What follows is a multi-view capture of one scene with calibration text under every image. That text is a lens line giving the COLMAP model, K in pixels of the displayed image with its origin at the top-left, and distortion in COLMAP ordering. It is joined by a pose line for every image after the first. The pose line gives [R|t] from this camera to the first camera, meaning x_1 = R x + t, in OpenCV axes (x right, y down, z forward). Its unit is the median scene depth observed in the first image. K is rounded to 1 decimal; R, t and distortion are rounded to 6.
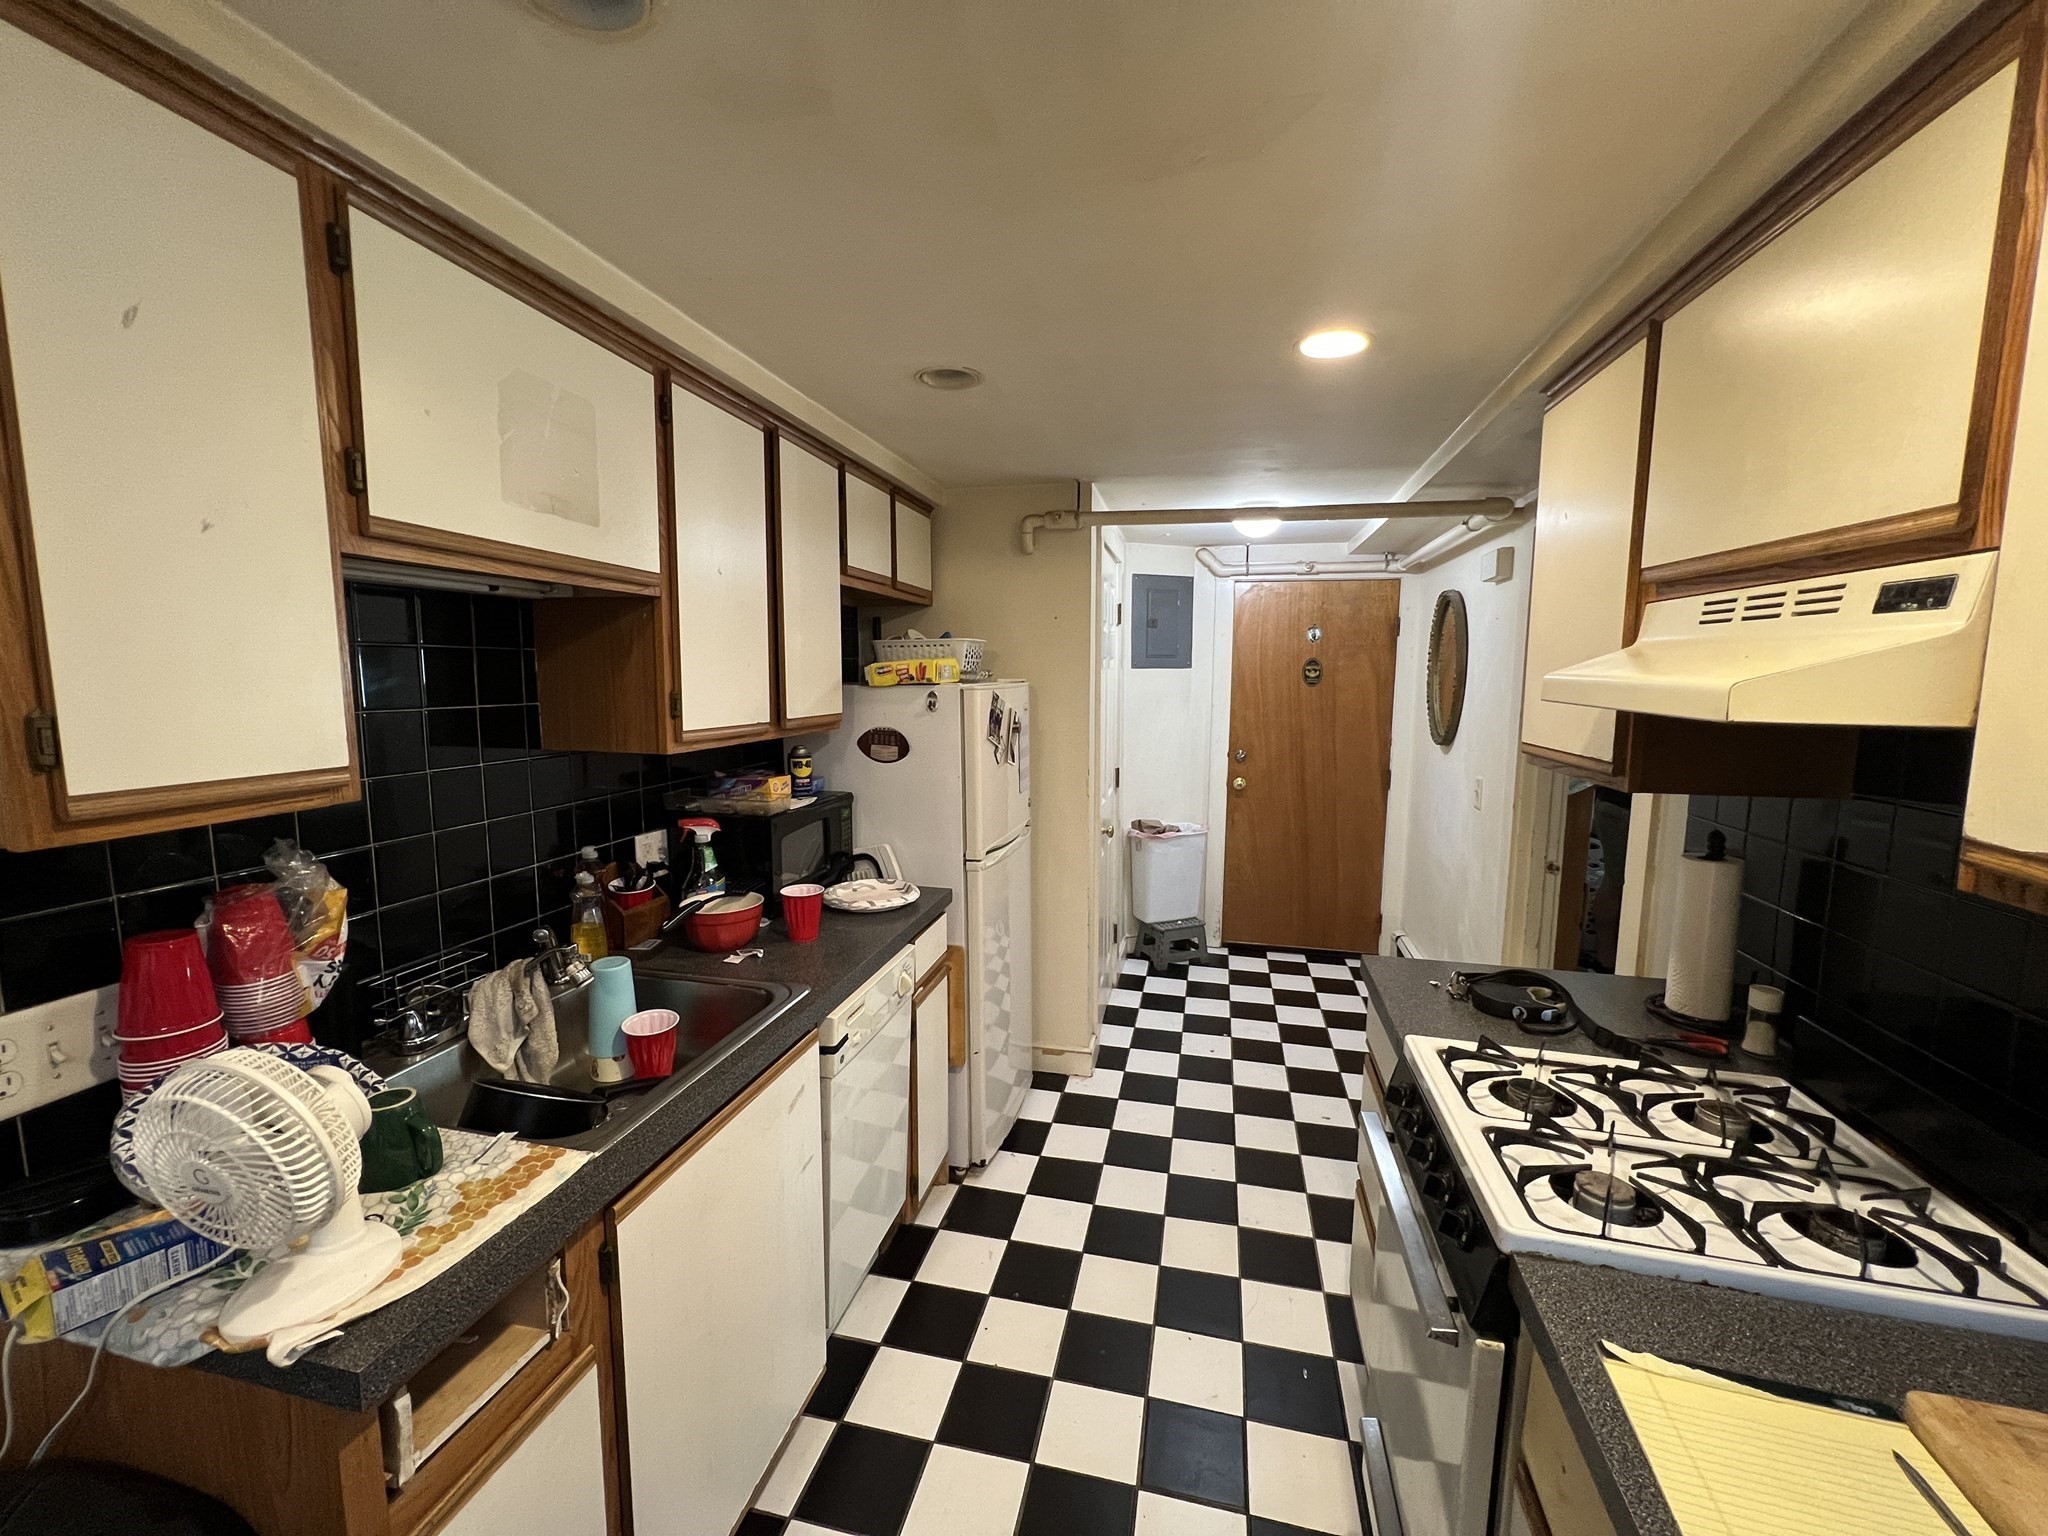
lens RADIAL K [[823.4, 0, 1024.0], [0, 823.4, 768.0], [0, 0, 1]] dist [-0.001305, -0.000088]
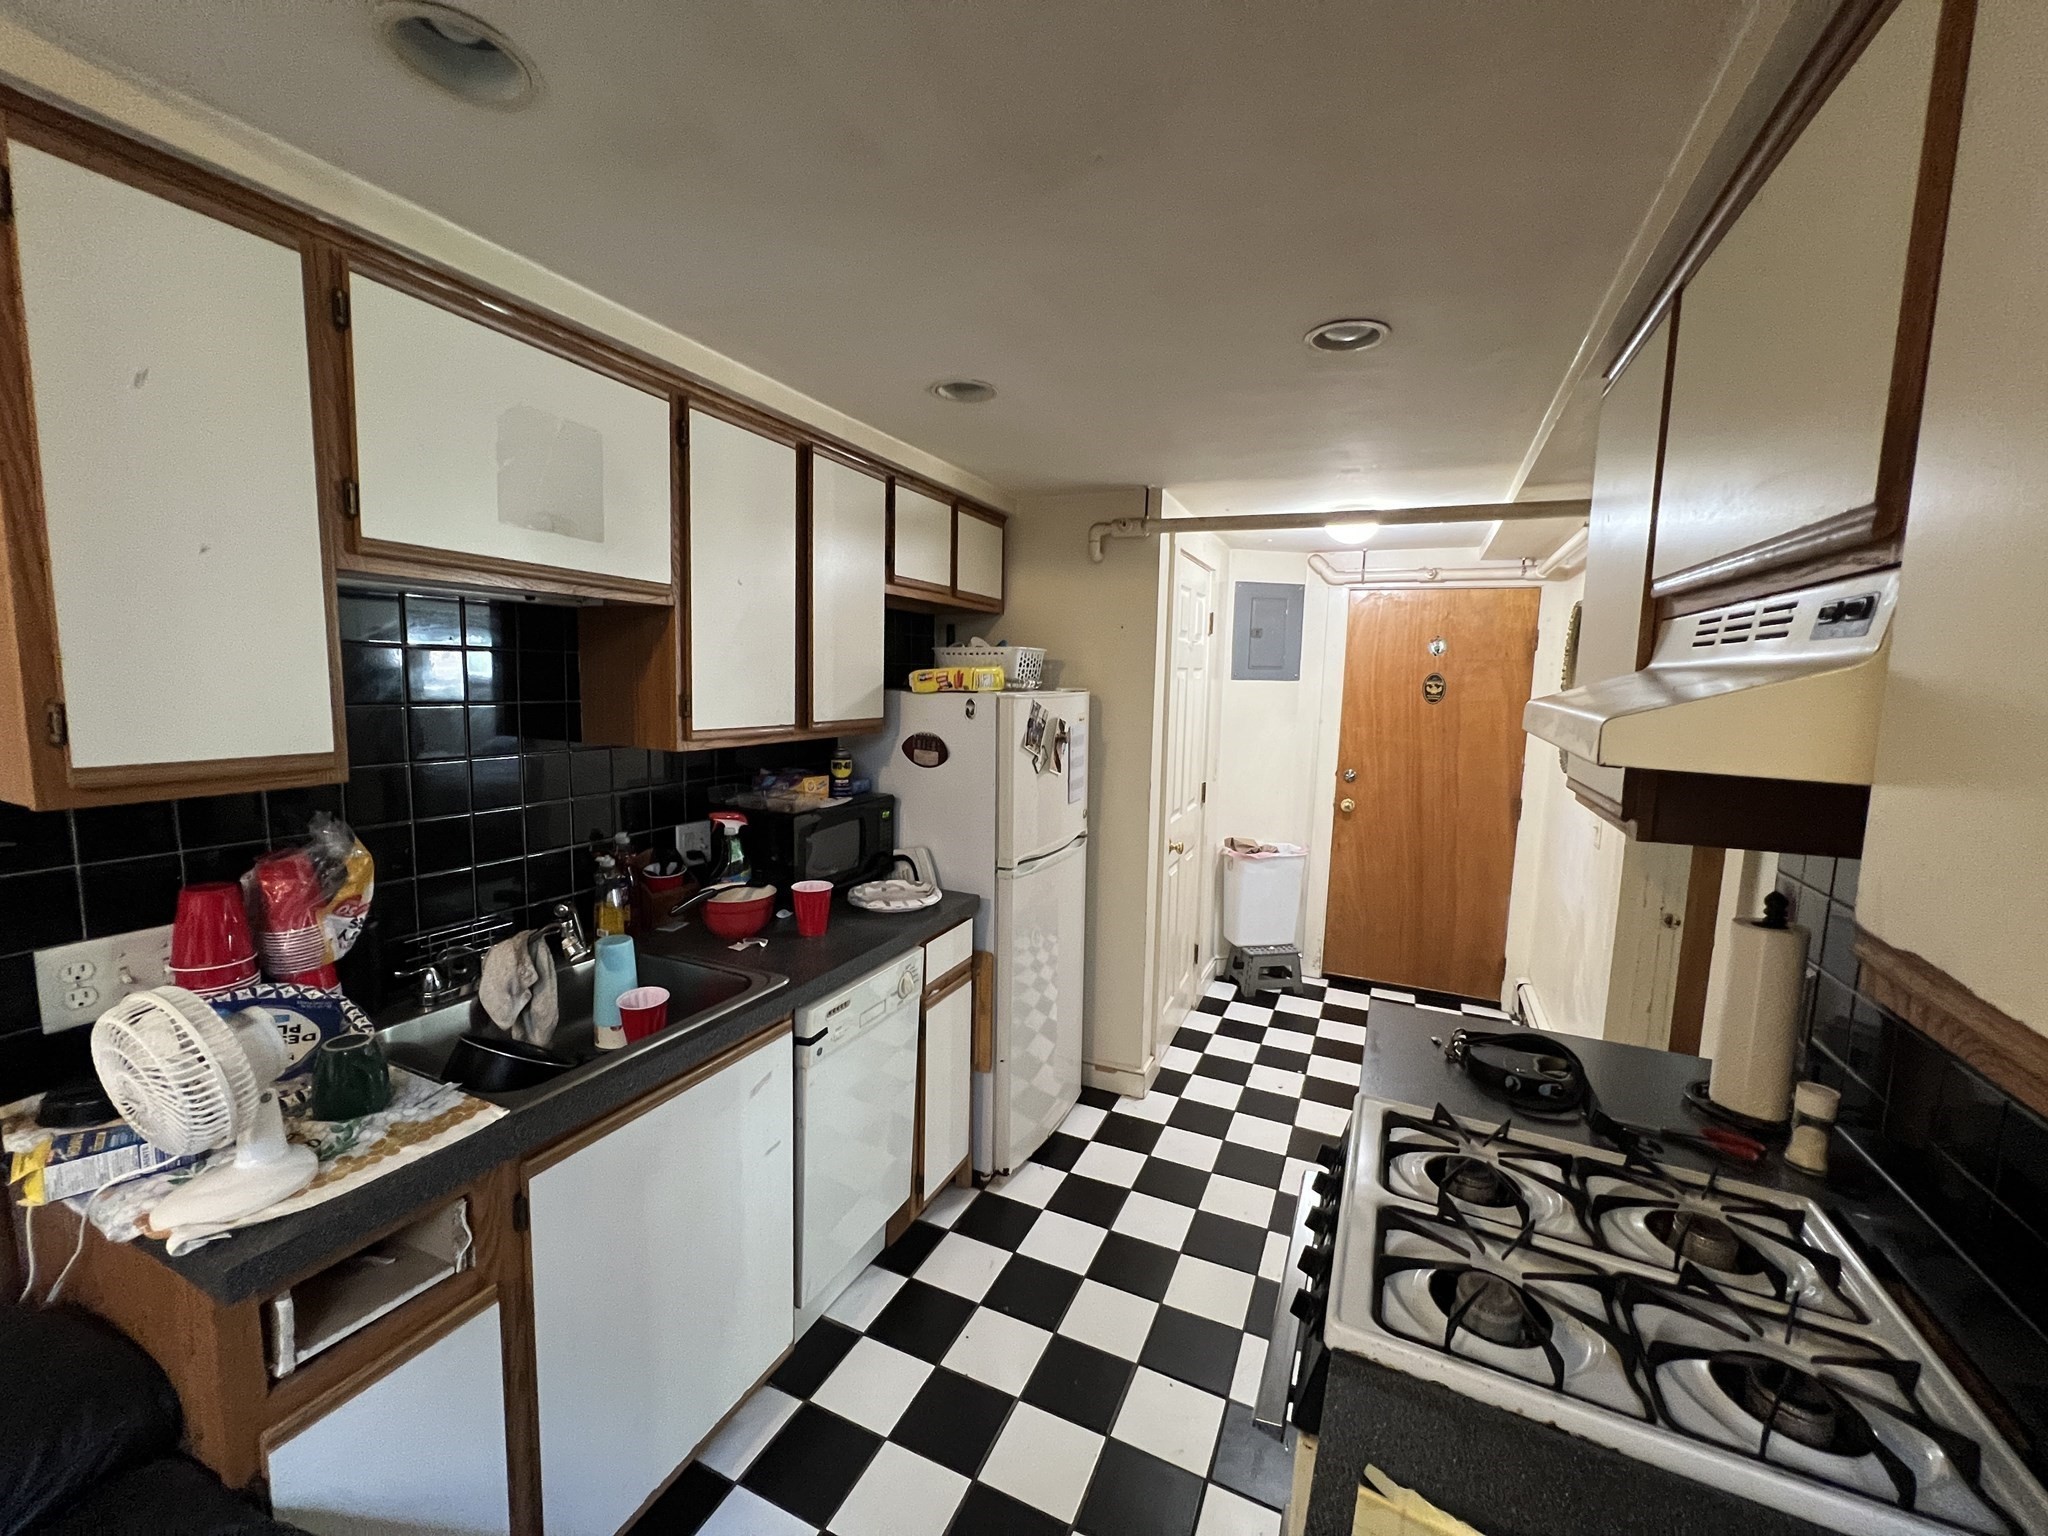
lens RADIAL K [[823.4, 0, 1024.0], [0, 823.4, 768.0], [0, 0, 1]] dist [-0.001305, -0.000088]
pose [[0.980147, 0.043091, -0.193535, 0.186565], [-0.044463, 0.999007, -0.002745, -0.010169], [0.193225, 0.011296, 0.981090, 0.024101]]
